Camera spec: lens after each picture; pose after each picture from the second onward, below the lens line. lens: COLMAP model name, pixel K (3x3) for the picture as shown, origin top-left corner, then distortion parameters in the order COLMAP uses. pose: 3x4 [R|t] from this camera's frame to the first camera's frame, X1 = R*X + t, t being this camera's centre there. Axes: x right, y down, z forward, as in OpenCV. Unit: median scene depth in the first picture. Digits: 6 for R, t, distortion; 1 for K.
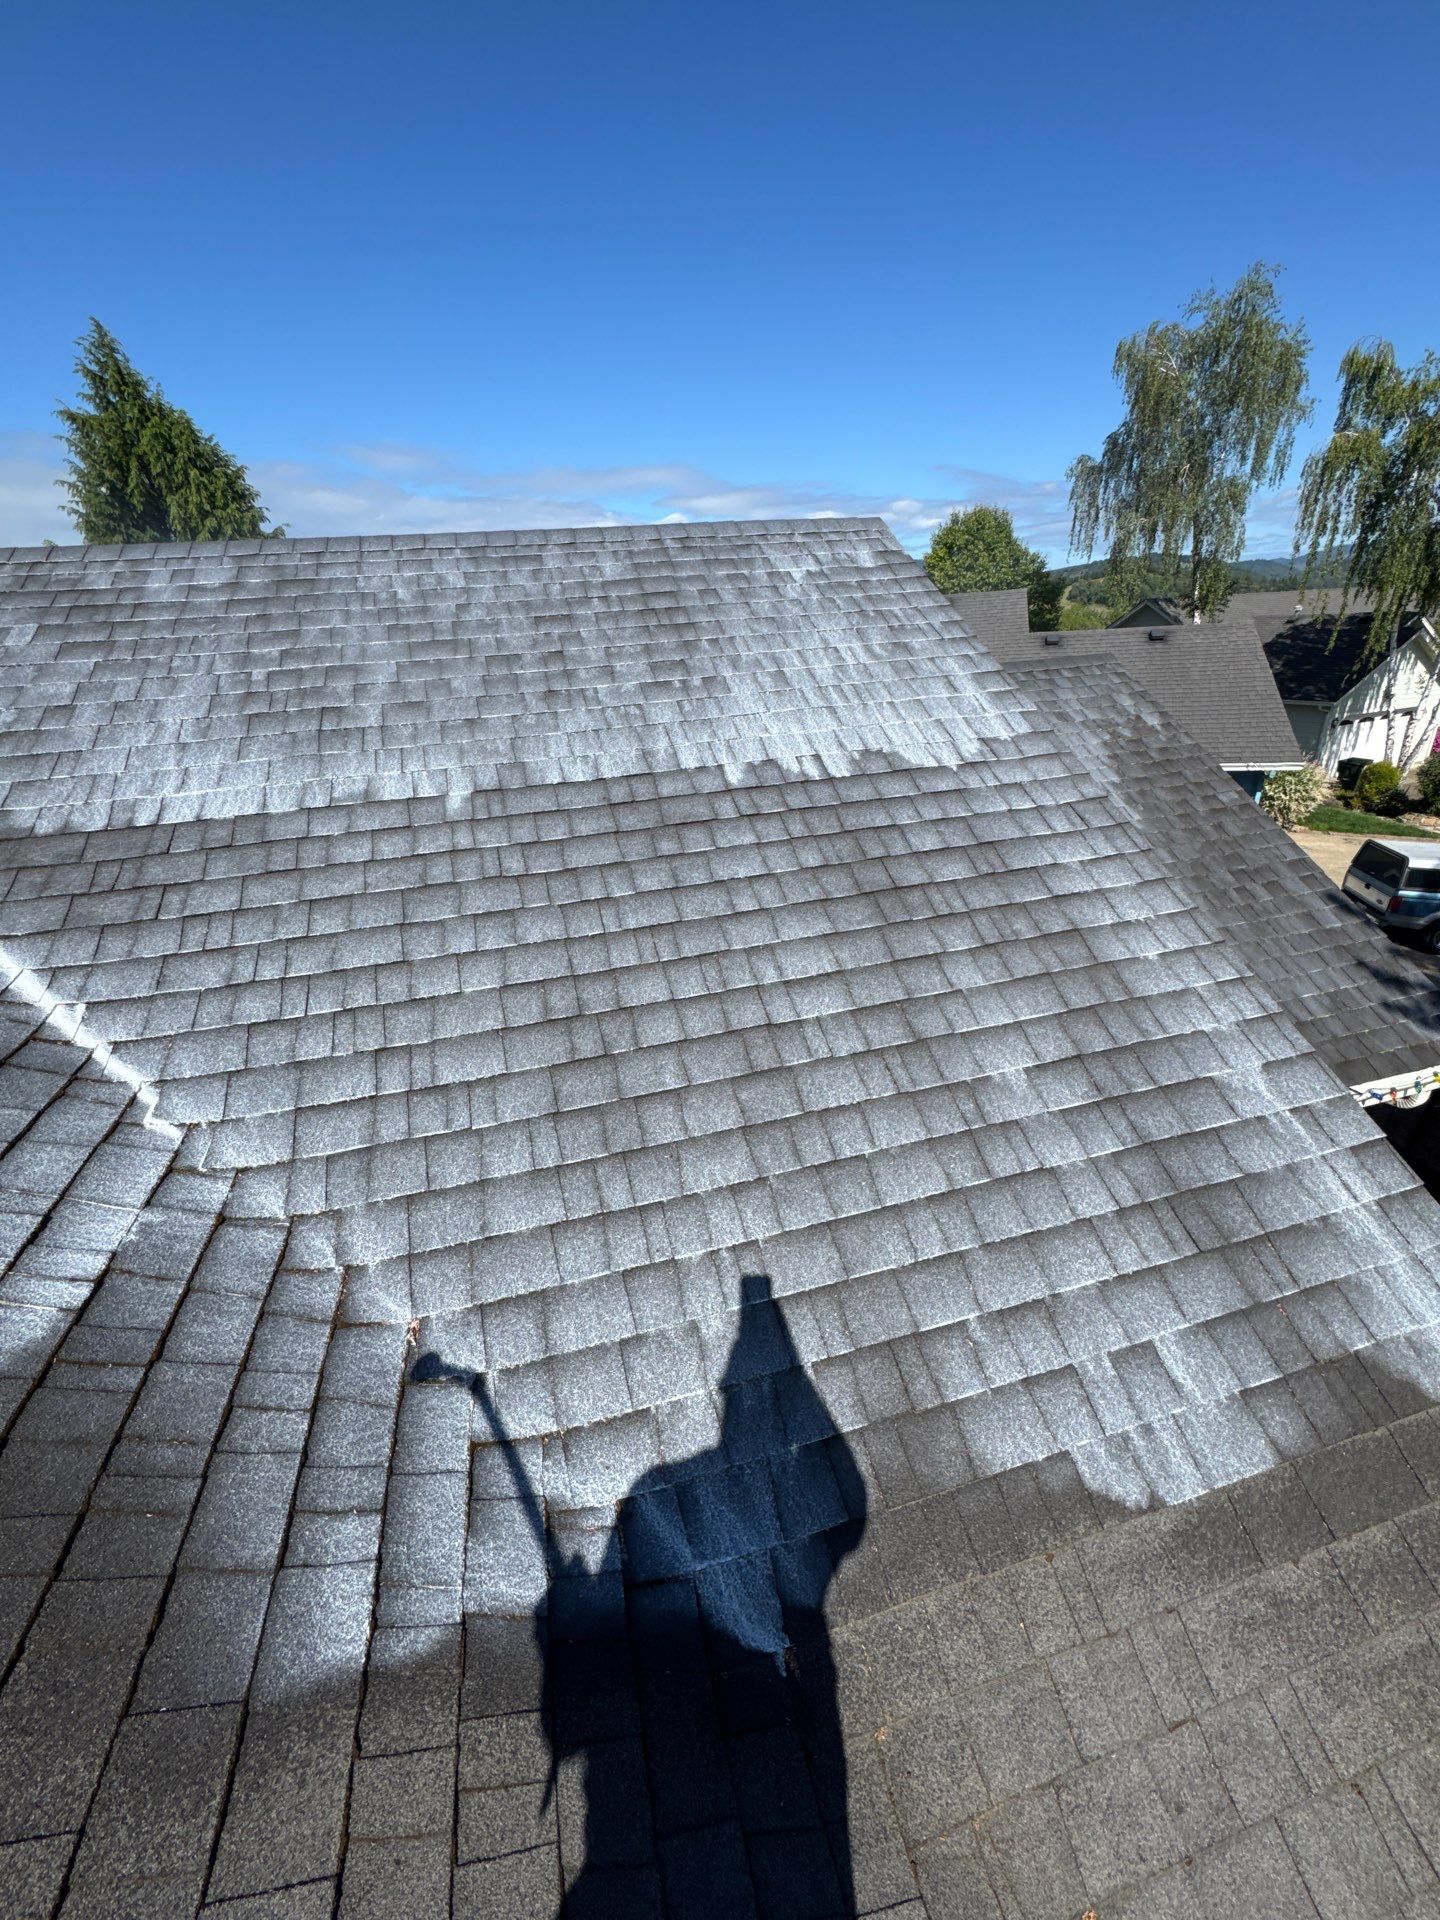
lens RADIAL K [[766.3, 0, 720.4], [0, 766.3, 955.3], [0, 0, 1]] dist [-0.002095, 0.000376]
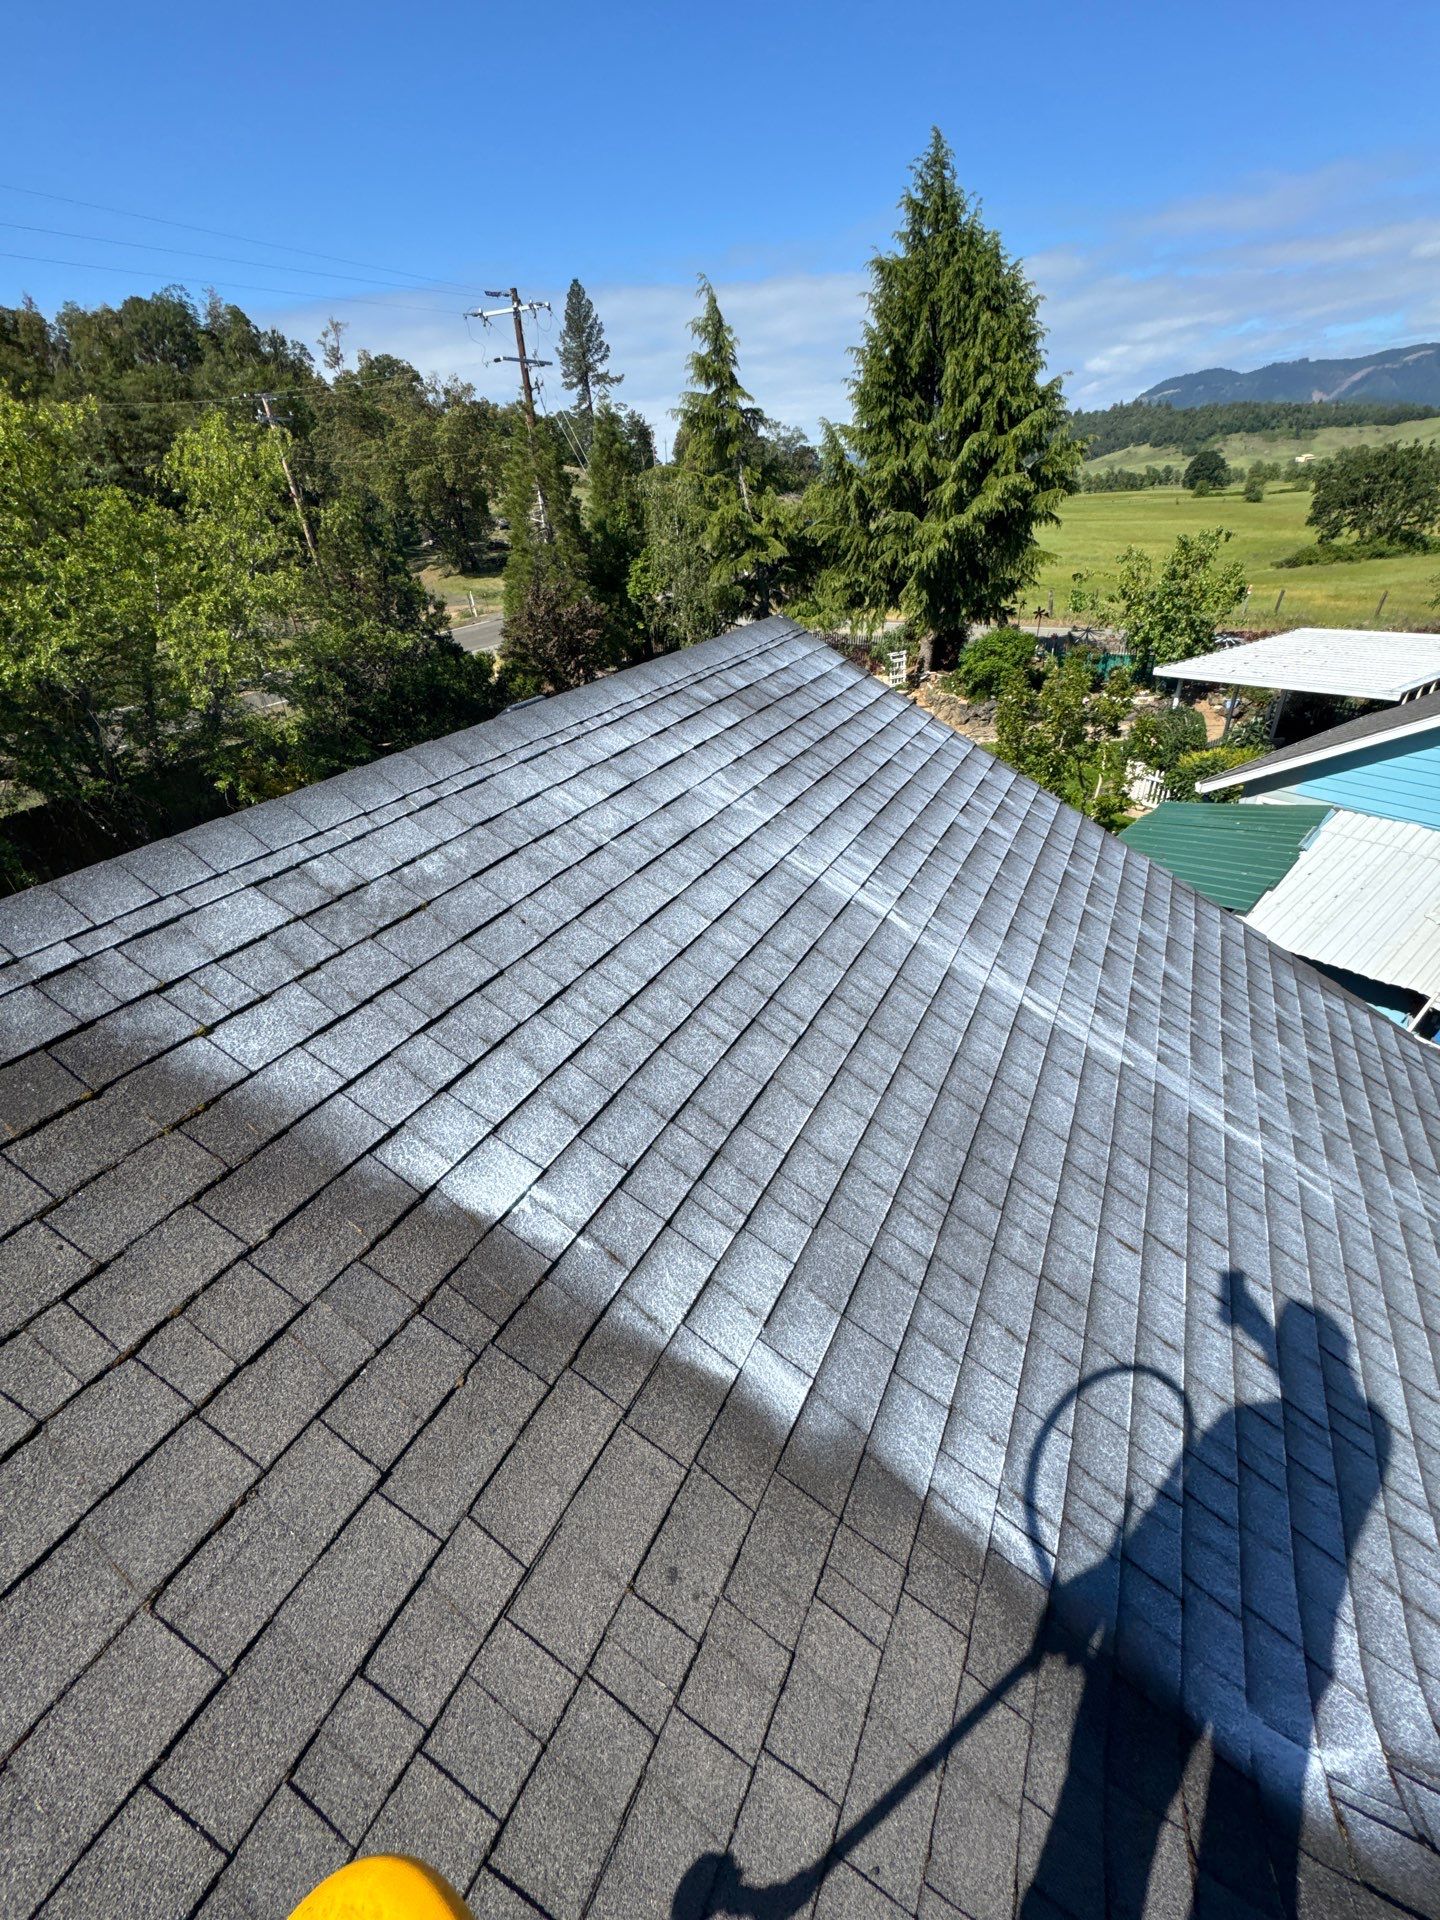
lens RADIAL K [[763.0, 0, 724.6], [0, 763.0, 960.2], [0, 0, 1]] dist [-0.003558, -0.000382]
pose [[0.732462, 0.350909, -0.583406, -2.003227], [-0.235987, 0.934668, 0.265907, -1.539359], [0.638599, -0.057091, 0.767419, 1.671799]]
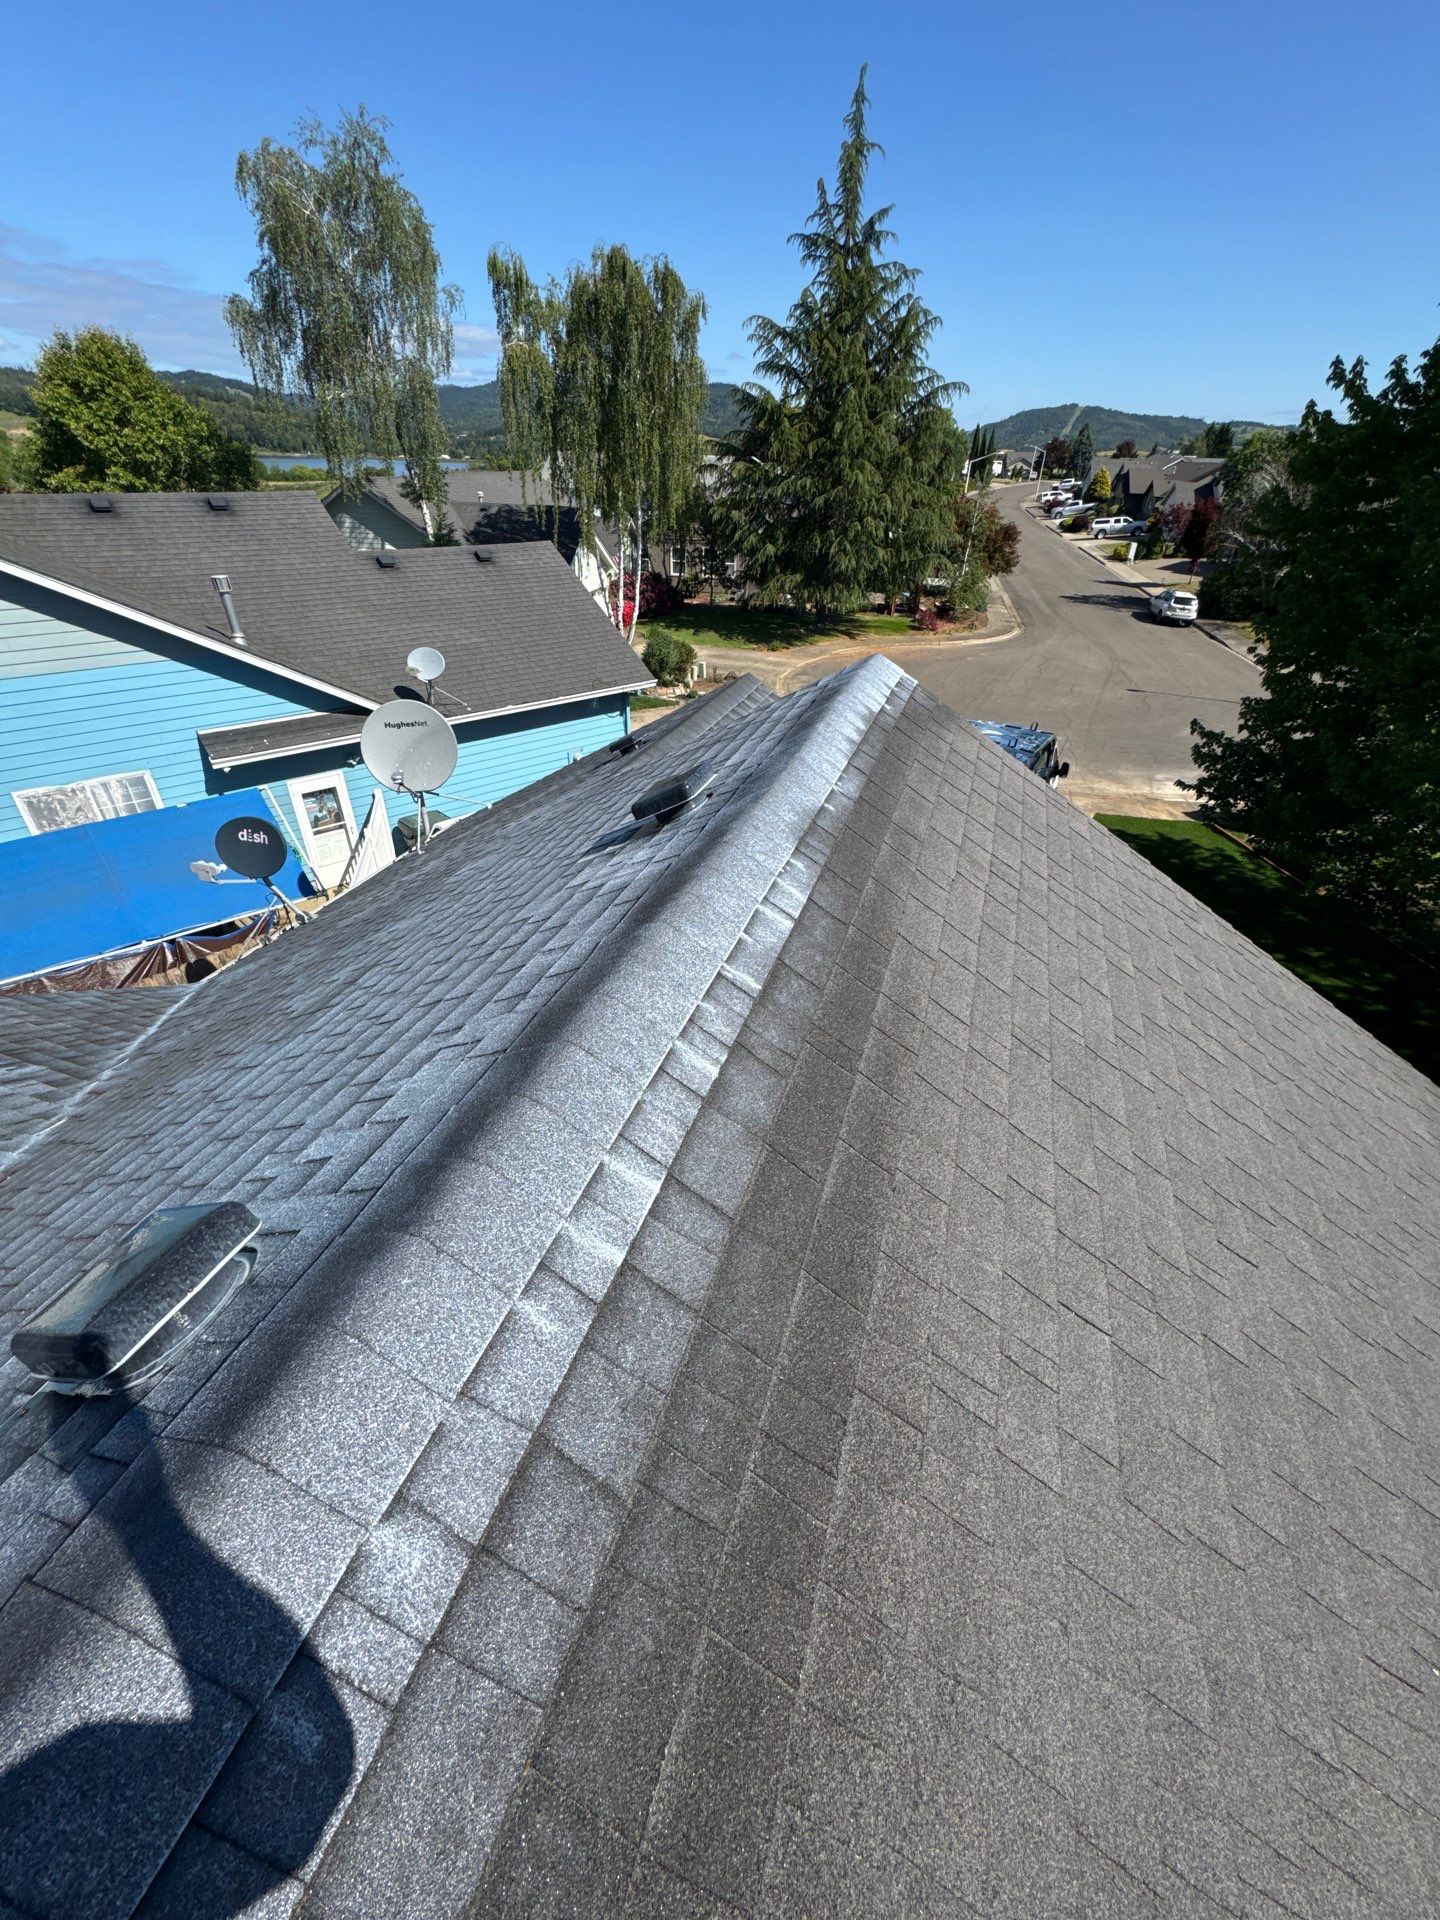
lens RADIAL K [[766.3, 0, 720.4], [0, 766.3, 955.3], [0, 0, 1]] dist [-0.002095, 0.000376]
pose [[0.562069, -0.394805, 0.726779, -1.444726], [0.270476, 0.918143, 0.289580, -1.136961], [-0.781614, 0.033813, 0.622845, 1.179898]]
